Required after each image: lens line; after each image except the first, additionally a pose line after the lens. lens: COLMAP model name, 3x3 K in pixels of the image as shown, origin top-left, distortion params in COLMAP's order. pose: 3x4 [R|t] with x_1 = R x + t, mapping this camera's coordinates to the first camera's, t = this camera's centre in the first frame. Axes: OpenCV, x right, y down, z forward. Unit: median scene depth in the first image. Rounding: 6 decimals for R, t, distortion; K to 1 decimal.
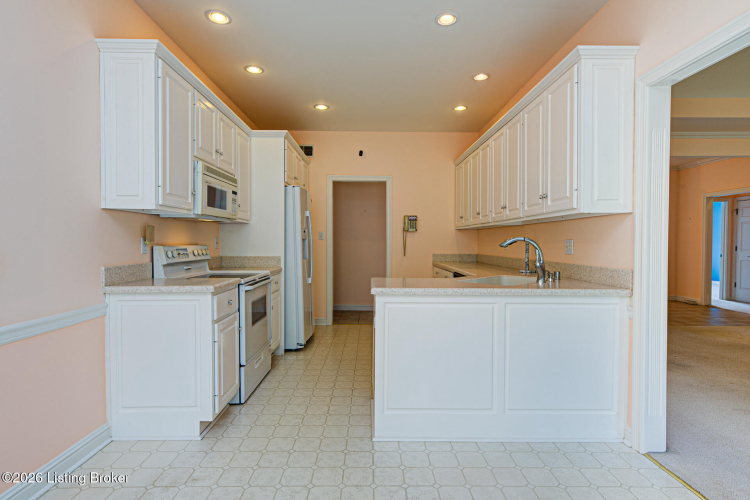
lens RADIAL K [[381.7, 0, 376.7], [0, 381.7, 248.1], [0, 0, 1]] dist [-0.002315, -0.000316]
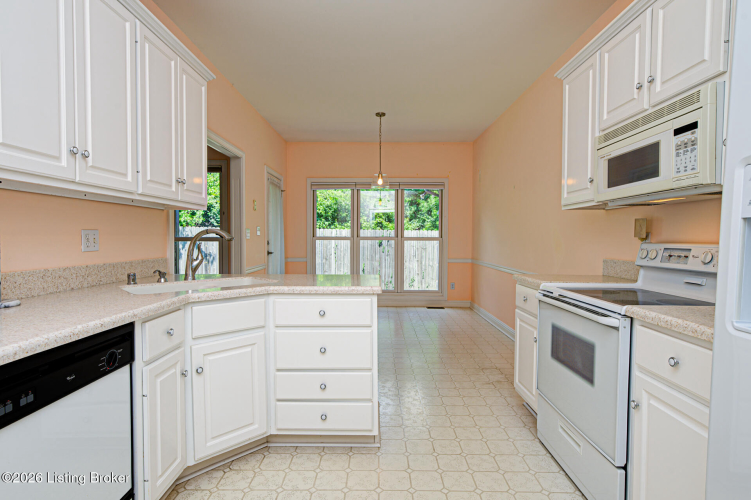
lens RADIAL K [[382.3, 0, 378.0], [0, 382.3, 248.9], [0, 0, 1]] dist [-0.002315, -0.000316]
pose [[-0.999879, -0.008184, 0.013227, -0.014285], [-0.007570, 0.998922, 0.045804, -0.019736], [-0.013588, 0.045699, -0.998863, 1.428995]]
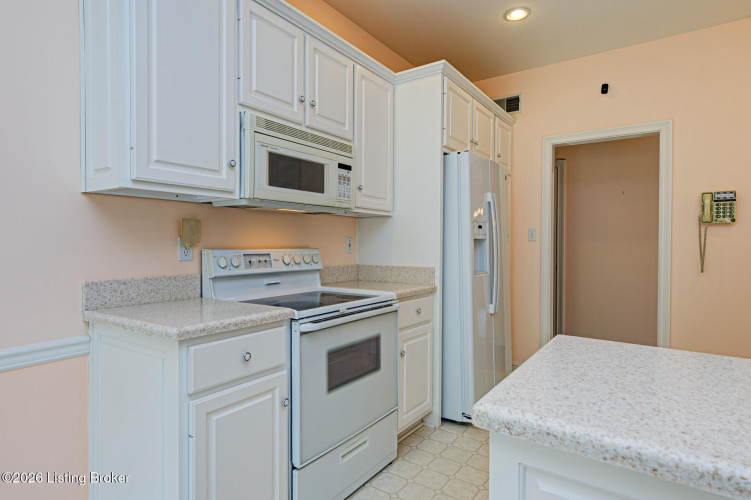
lens RADIAL K [[403.4, 0, 372.6], [0, 403.4, 252.1], [0, 0, 1]] dist [0.005826, -0.000920]
pose [[0.802856, 0.010450, -0.596081, 0.065820], [-0.010366, 0.999940, 0.003568, -0.005161], [0.596082, 0.003314, 0.802917, 0.476333]]
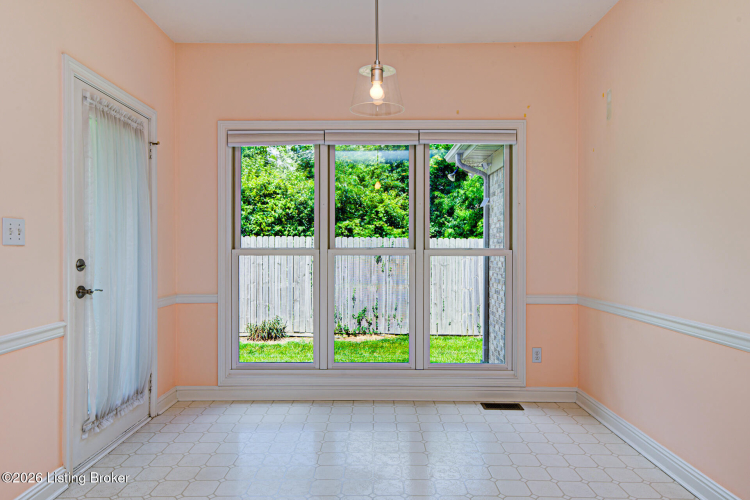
lens RADIAL K [[500.9, 0, 376.5], [0, 500.9, 245.1], [0, 0, 1]] dist [0.010754, 0.000759]
pose [[-0.999910, -0.005071, 0.012432, -0.011831], [-0.004971, 0.999955, 0.008045, -0.012656], [-0.012472, 0.007982, -0.999890, 0.930321]]
